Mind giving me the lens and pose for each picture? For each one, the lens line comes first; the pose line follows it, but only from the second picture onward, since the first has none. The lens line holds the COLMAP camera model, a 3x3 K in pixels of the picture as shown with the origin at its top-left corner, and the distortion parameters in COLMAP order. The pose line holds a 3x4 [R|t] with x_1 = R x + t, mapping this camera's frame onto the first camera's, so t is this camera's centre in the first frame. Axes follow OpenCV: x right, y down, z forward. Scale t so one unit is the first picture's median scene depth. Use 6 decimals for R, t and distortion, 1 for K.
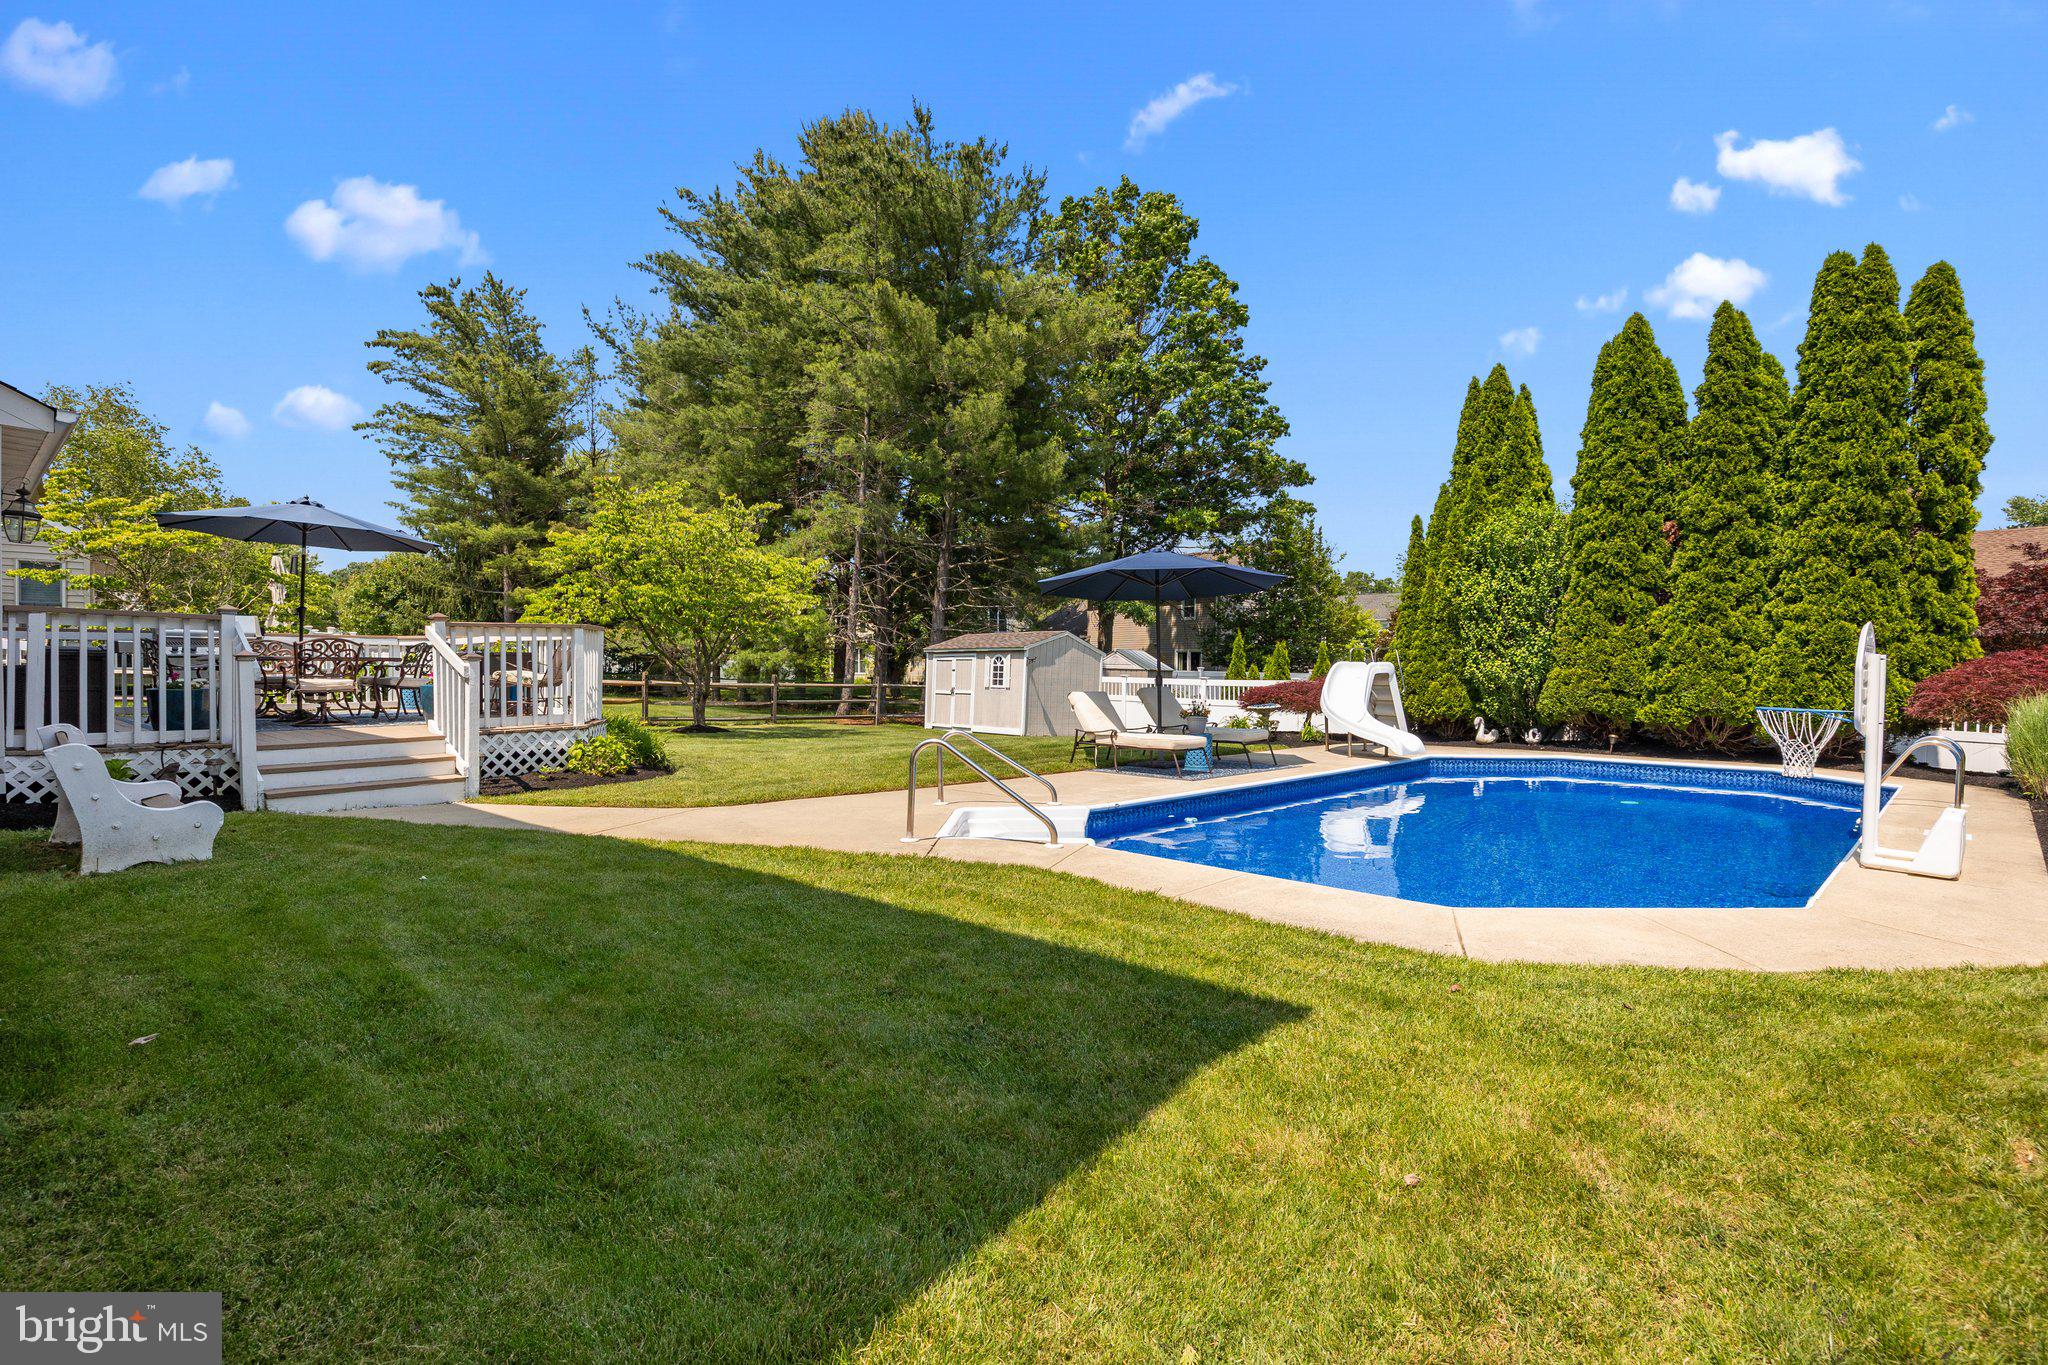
lens RADIAL K [[979.2, 0, 1014.3], [0, 979.2, 685.3], [0, 0, 1]] dist [-0.020924, 0.001085]
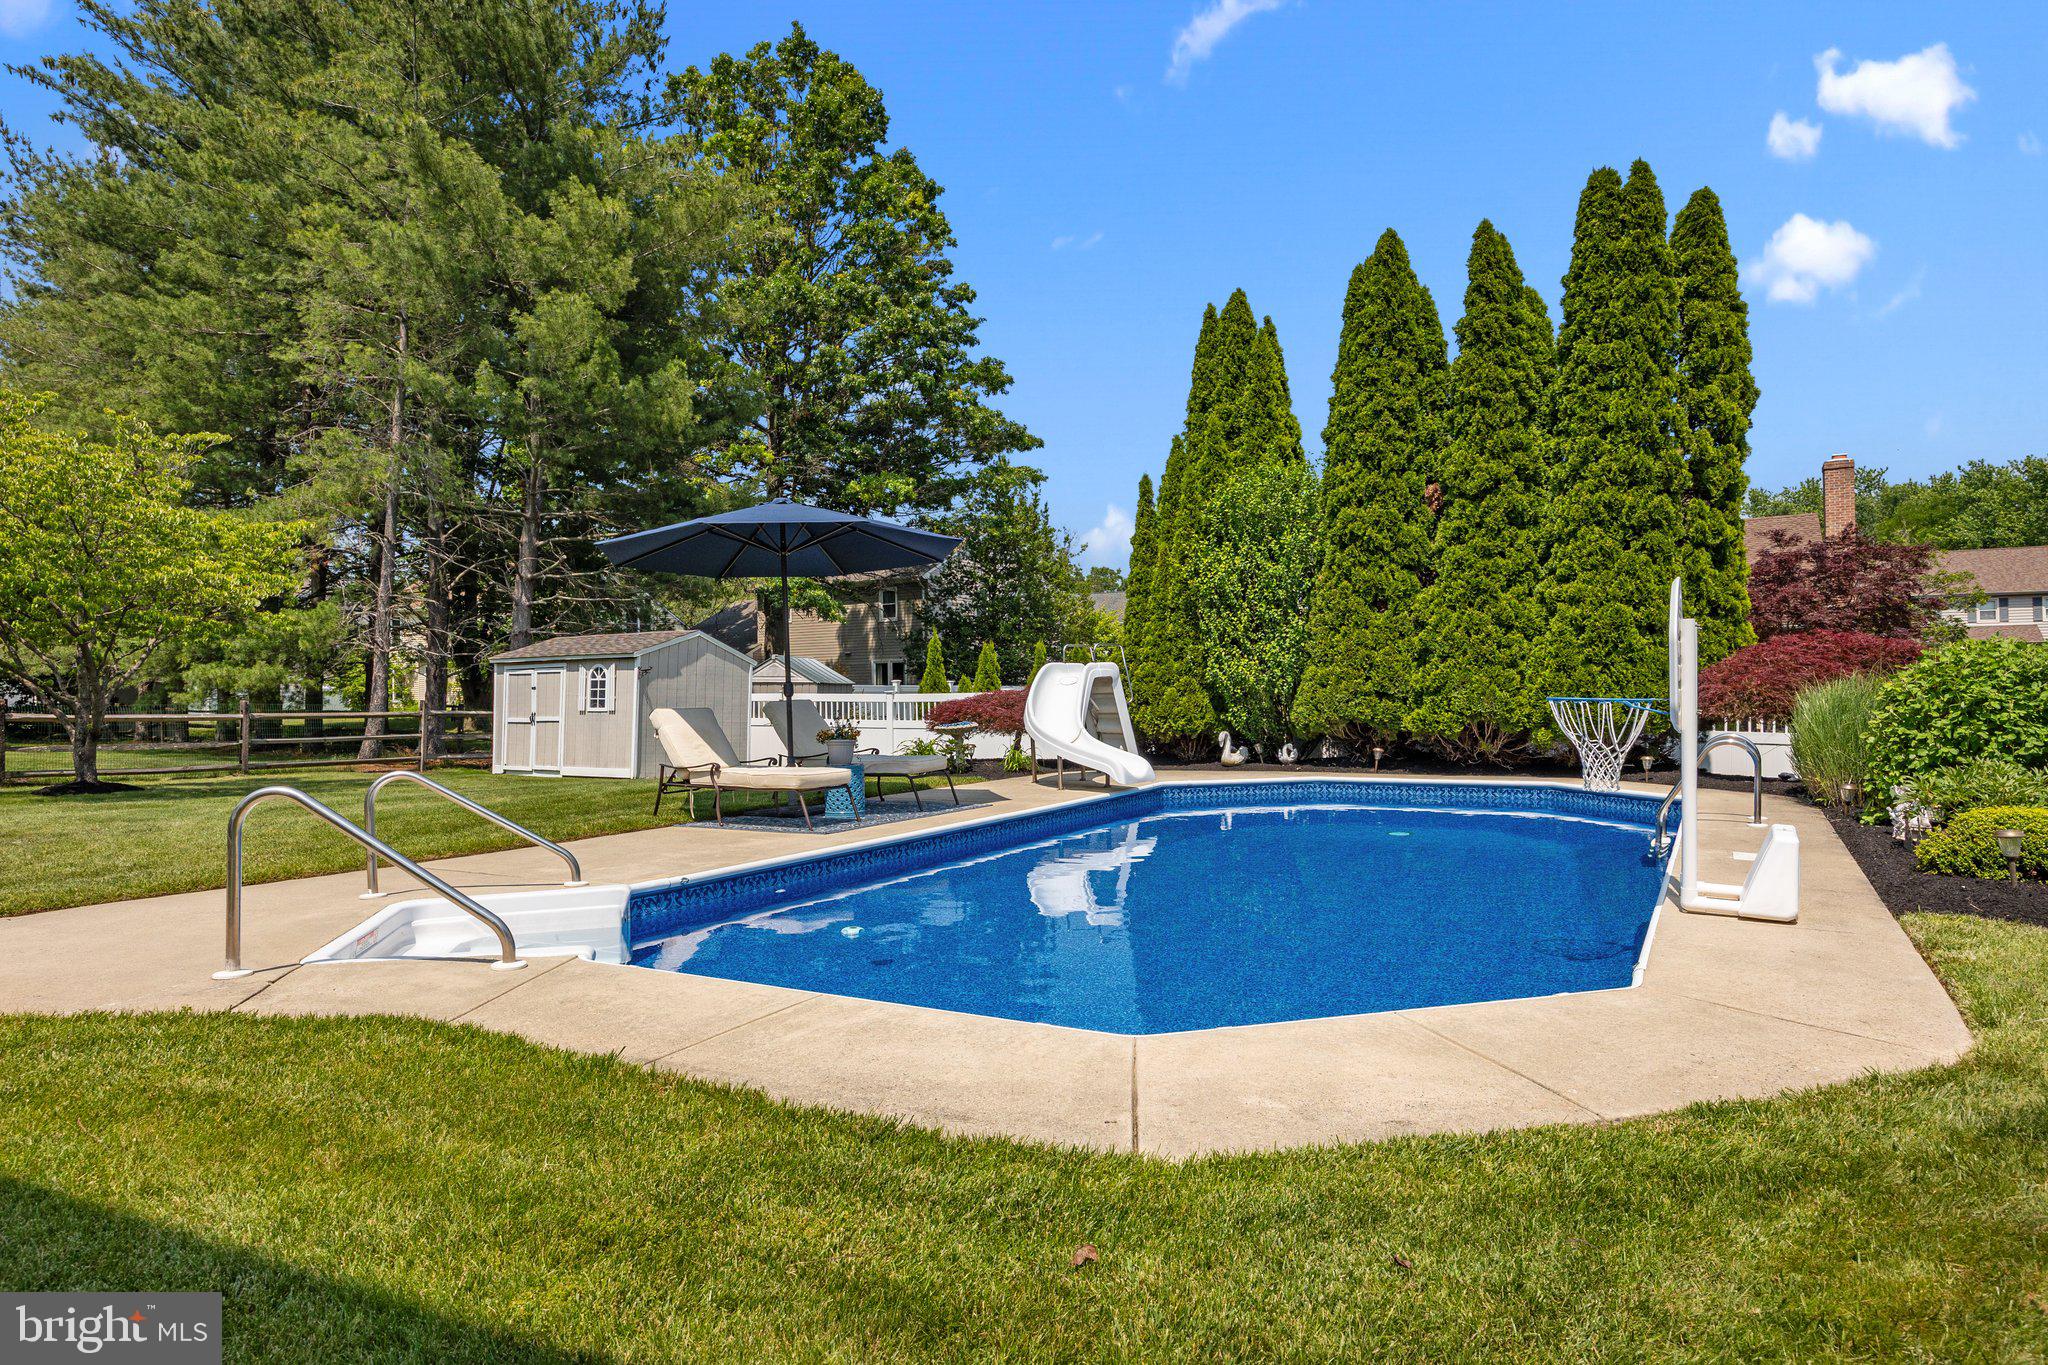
lens RADIAL K [[1233.5, 0, 1040.0], [0, 1233.5, 684.4], [0, 0, 1]] dist [-0.014791, 0.005339]
pose [[0.959794, -0.018329, 0.280105, 0.055308], [0.023971, 0.999573, -0.016732, 0.007321], [-0.279679, 0.022774, 0.959823, 0.085413]]
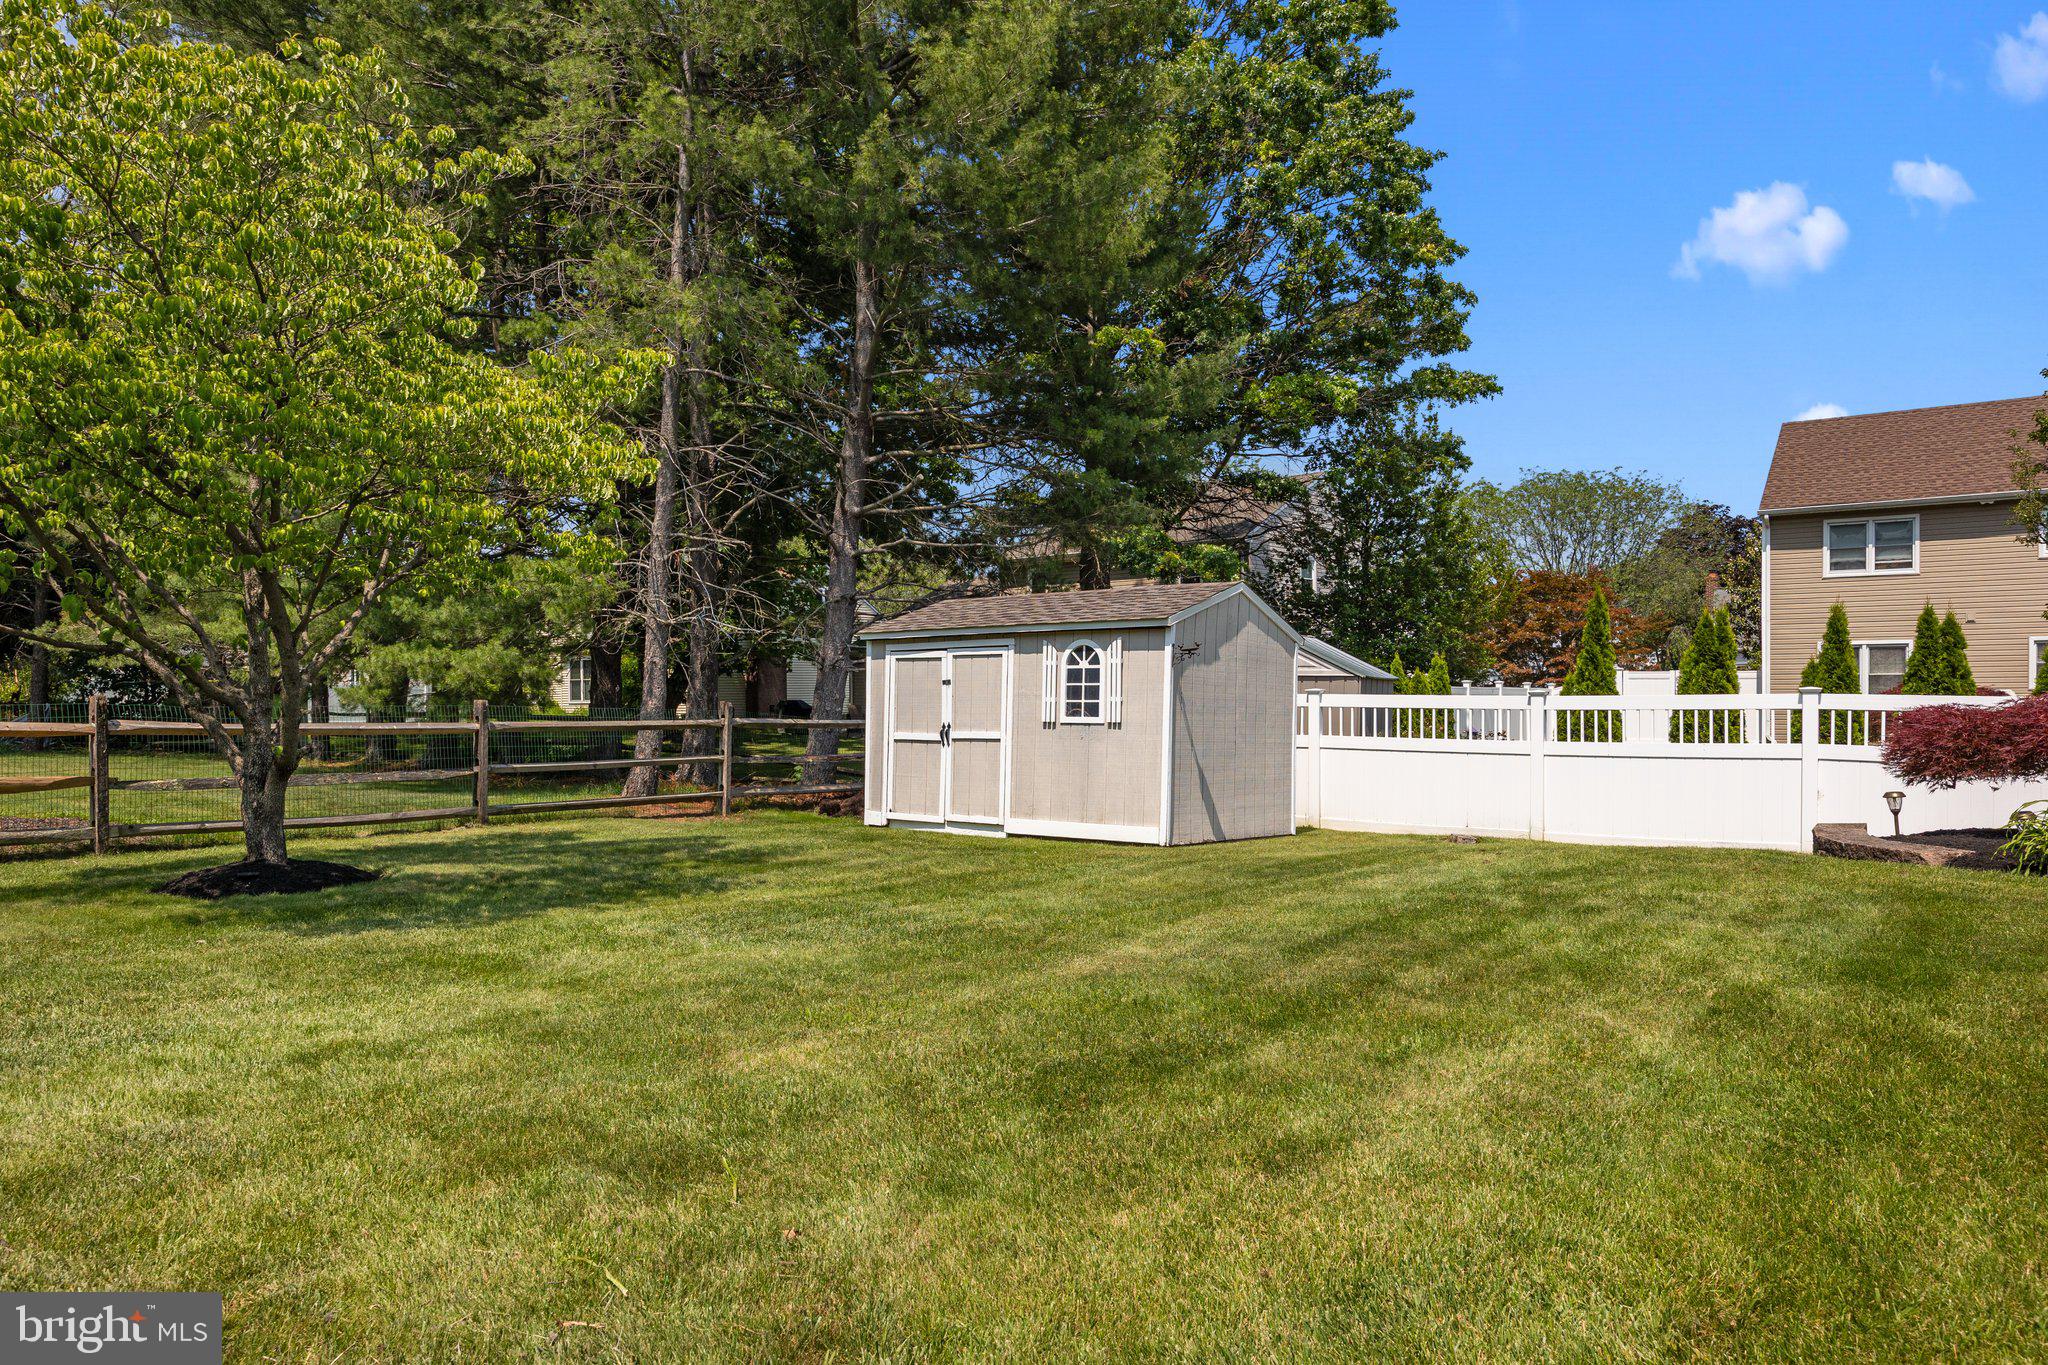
lens RADIAL K [[1356.8, 0, 1012.8], [0, 1356.8, 699.6], [0, 0, 1]] dist [-0.003069, 0.001048]
pose [[0.984275, -0.014619, 0.176038, -0.192658], [0.016907, 0.999791, -0.011506, -0.001824], [-0.175833, 0.014301, 0.984316, 0.630241]]
